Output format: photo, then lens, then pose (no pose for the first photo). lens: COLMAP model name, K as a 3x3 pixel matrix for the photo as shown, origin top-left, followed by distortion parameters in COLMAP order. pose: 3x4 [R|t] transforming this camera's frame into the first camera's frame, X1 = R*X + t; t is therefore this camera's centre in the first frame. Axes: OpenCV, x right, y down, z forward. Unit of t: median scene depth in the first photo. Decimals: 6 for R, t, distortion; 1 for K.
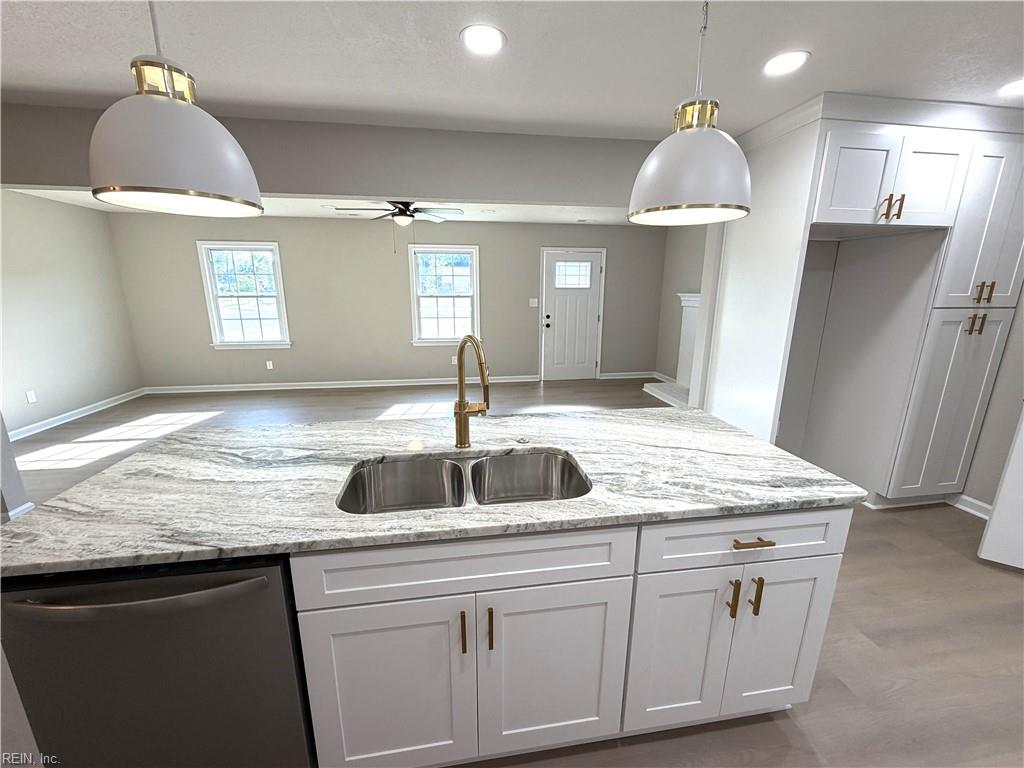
lens RADIAL K [[408.3, 0, 506.4], [0, 408.3, 386.9], [0, 0, 1]] dist [-0.001540, 0.000523]
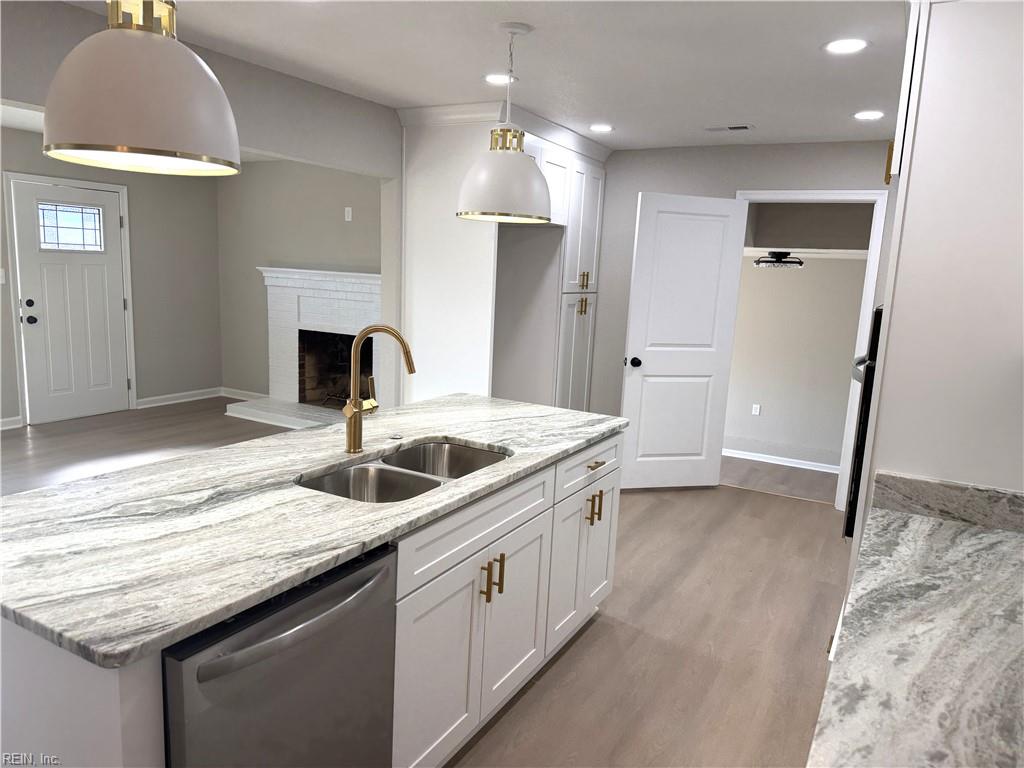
lens RADIAL K [[720.6, 0, 513.4], [0, 720.6, 391.9], [0, 0, 1]] dist [0.061873, -0.084750]
pose [[0.611354, -0.108232, 0.783921, -0.312122], [0.142502, 0.989467, 0.025478, 0.007682], [-0.778421, 0.096134, 0.620338, -0.068555]]
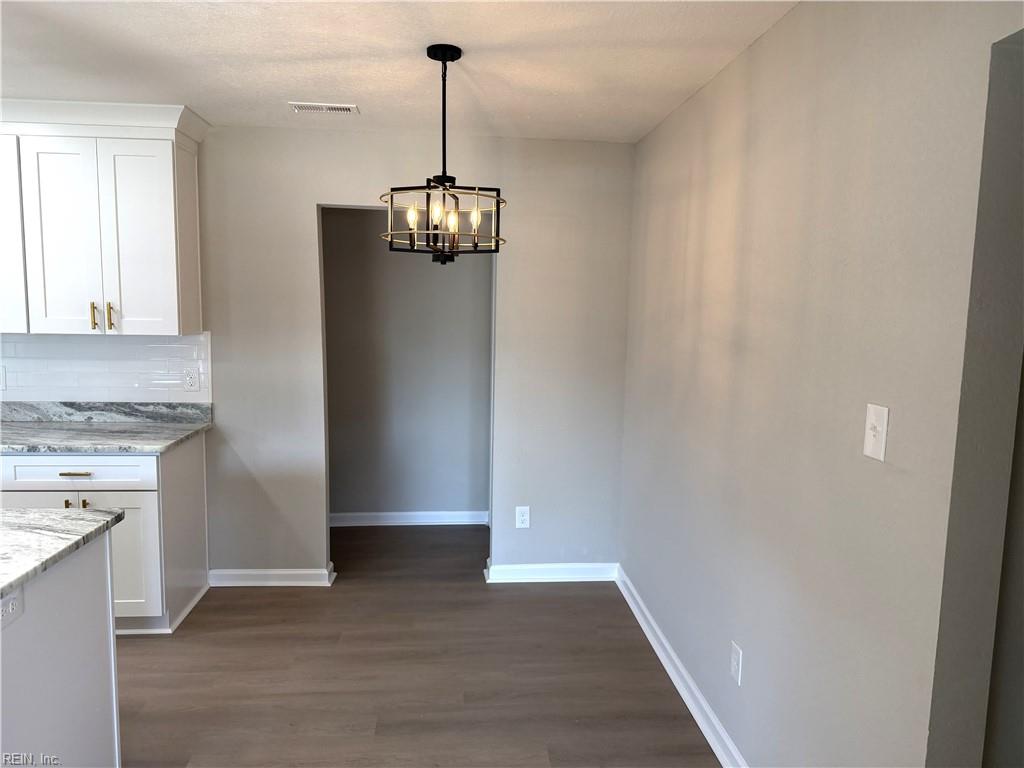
lens RADIAL K [[720.6, 0, 515.5], [0, 720.6, 383.1], [0, 0, 1]] dist [0.061873, -0.084750]
pose [[-0.997948, -0.029427, 0.056862, -0.468868], [-0.008431, 0.940786, 0.338896, -0.137399], [-0.063467, 0.337721, -0.939104, 0.507506]]
